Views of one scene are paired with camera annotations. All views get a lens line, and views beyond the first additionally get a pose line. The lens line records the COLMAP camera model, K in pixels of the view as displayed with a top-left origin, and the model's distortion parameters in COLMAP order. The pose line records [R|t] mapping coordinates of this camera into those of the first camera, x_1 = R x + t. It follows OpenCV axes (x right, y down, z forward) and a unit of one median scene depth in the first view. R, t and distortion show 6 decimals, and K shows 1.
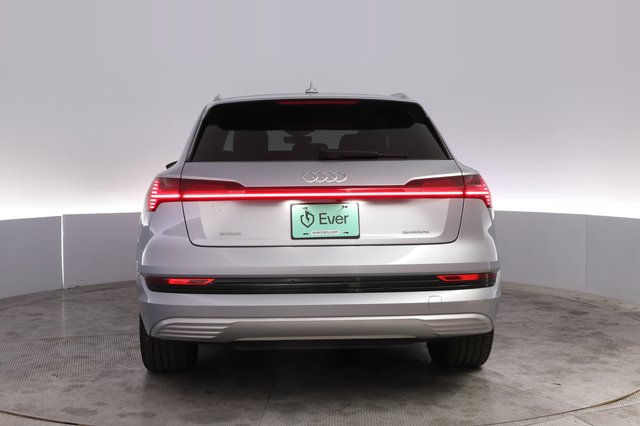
lens RADIAL K [[552.6, 0, 320.0], [0, 552.6, 213.0], [0, 0, 1]] dist [-0.014423, -0.346610]
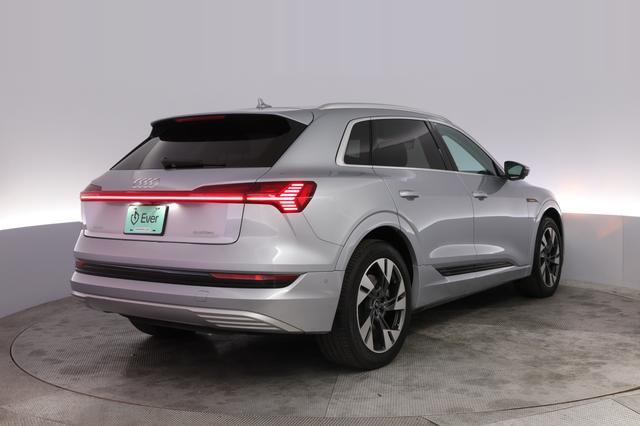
lens RADIAL K [[552.6, 0, 320.0], [0, 552.6, 213.0], [0, 0, 1]] dist [-0.014423, -0.346610]
pose [[0.955515, 0.029732, -0.293439, 0.629330], [-0.032428, 0.999465, -0.004324, -0.006583], [0.293153, 0.013648, 0.955968, -0.003375]]
